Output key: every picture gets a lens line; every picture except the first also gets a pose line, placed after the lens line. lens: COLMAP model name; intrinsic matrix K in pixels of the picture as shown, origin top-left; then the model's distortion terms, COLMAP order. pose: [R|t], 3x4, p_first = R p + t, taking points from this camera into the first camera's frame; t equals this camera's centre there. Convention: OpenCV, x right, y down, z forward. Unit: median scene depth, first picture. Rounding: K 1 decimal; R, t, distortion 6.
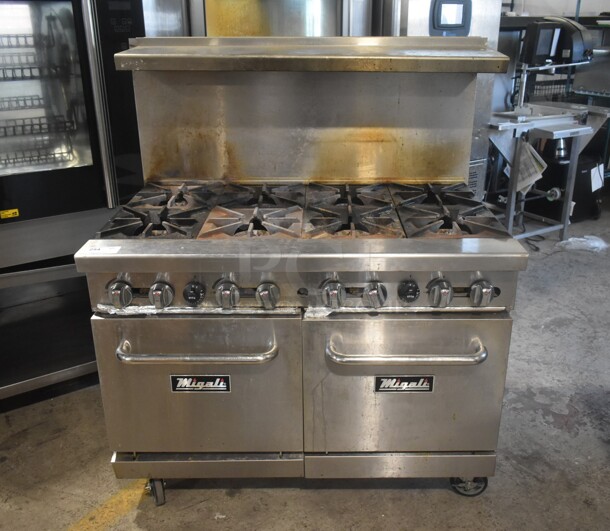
lens RADIAL K [[630.9, 0, 318.3], [0, 630.9, 264.5], [0, 0, 1]] dist [-0.011327, -0.016061]
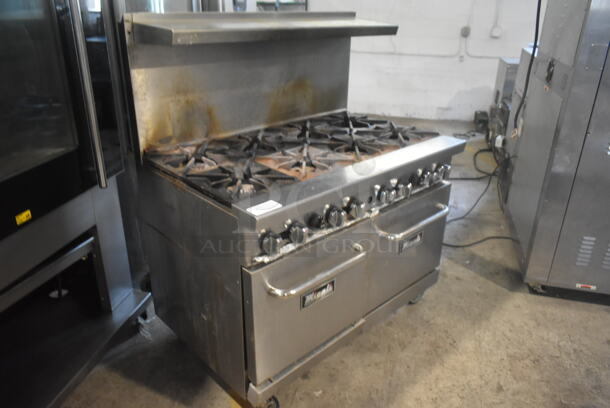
lens RADIAL K [[469.4, 0, 305.0], [0, 469.4, 204.0], [0, 0, 1]] dist [-0.009155, -0.004018]
pose [[0.721067, -0.265155, 0.640121, -0.675605], [0.242259, 0.962046, 0.125611, -0.093213], [-0.649132, 0.064501, 0.757936, 0.270643]]
